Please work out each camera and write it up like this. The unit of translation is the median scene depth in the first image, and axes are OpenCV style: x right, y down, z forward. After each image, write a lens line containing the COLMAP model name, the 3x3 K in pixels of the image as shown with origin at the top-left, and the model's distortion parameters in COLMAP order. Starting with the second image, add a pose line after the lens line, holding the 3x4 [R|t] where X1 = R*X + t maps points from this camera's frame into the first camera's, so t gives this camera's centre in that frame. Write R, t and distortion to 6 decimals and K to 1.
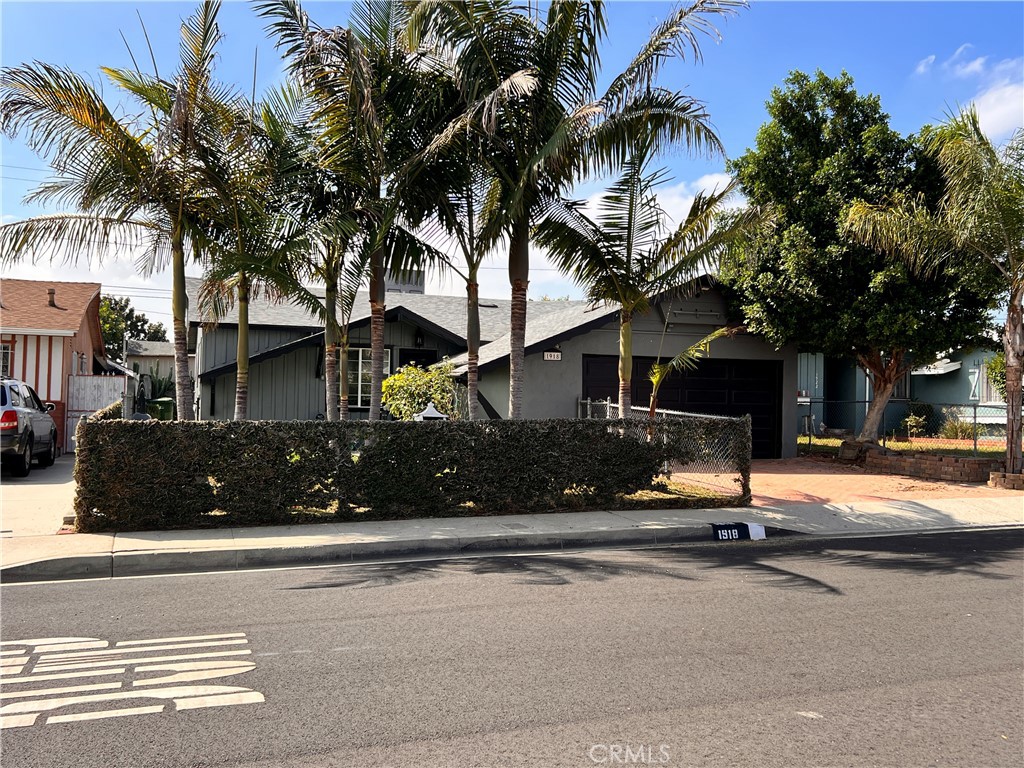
lens RADIAL K [[942.9, 0, 514.6], [0, 942.9, 383.3], [0, 0, 1]] dist [0.012995, 0.000000]
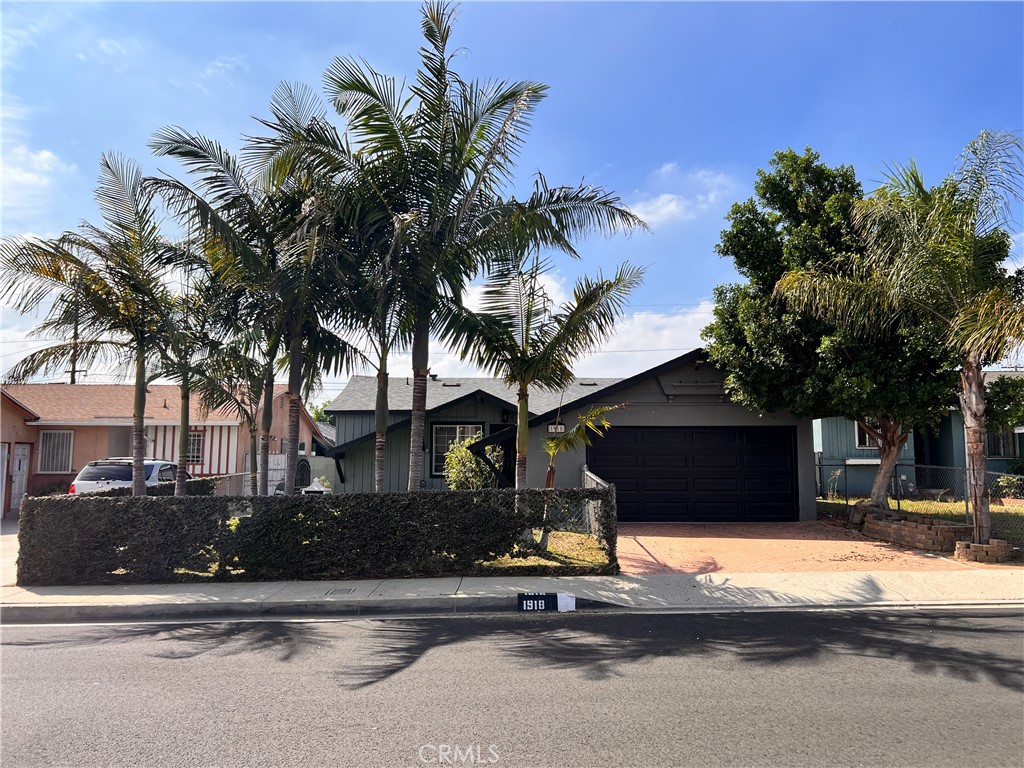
lens RADIAL K [[771.3, 0, 515.2], [0, 771.3, 383.6], [0, 0, 1]] dist [0.024183, -0.022278]
pose [[0.948759, -0.050451, -0.311948, 0.422264], [0.024119, 0.995855, -0.087705, -0.005604], [0.315079, 0.075687, 0.946043, 0.159451]]
